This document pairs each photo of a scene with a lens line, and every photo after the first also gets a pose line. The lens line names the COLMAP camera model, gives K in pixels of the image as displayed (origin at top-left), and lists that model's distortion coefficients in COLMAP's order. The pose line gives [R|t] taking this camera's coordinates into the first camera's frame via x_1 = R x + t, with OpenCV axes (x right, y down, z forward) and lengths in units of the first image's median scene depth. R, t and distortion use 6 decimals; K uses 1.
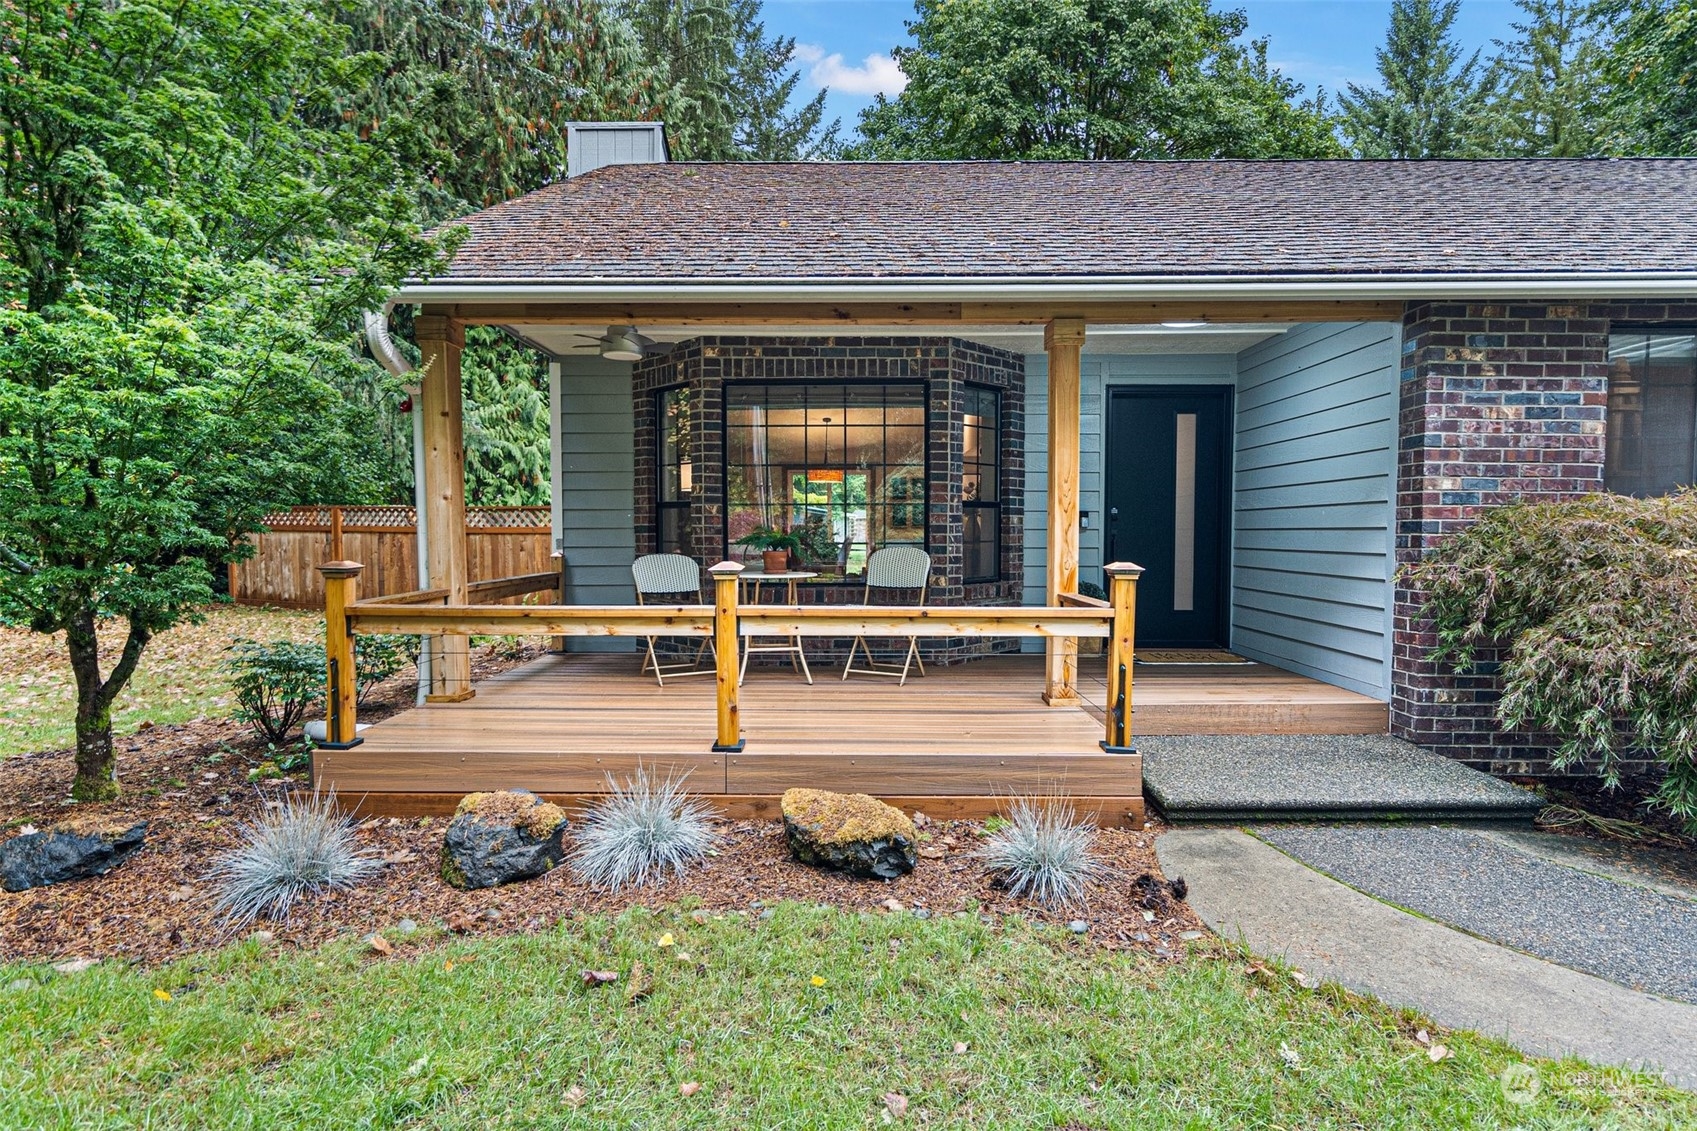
lens RADIAL K [[883.1, 0, 847.4], [0, 883.1, 571.3], [0, 0, 1]] dist [-0.000806, -0.000038]
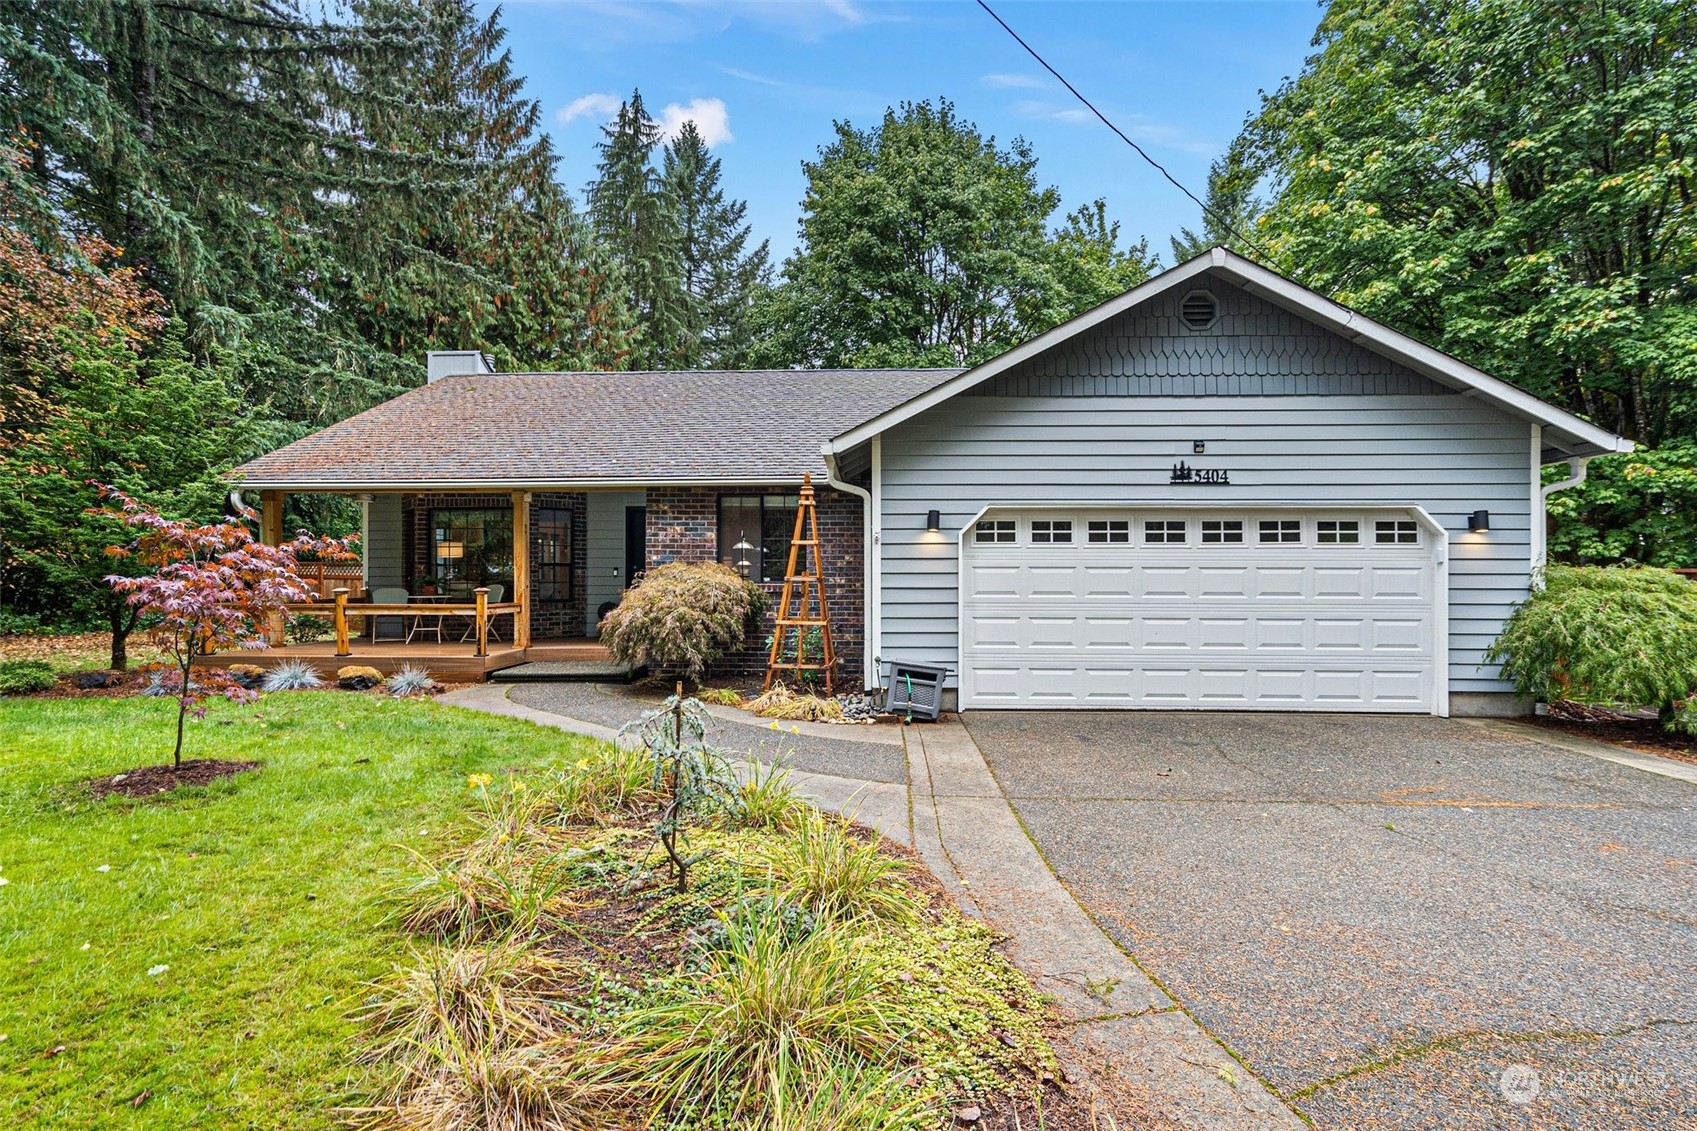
lens RADIAL K [[776.4, 0, 849.9], [0, 776.4, 566.4], [0, 0, 1]] dist [0.001117, 0.000347]
pose [[0.999691, -0.003284, -0.024631, 0.851953], [0.001800, 0.998194, -0.060054, 0.040060], [0.024784, 0.059991, 0.997891, -0.791483]]
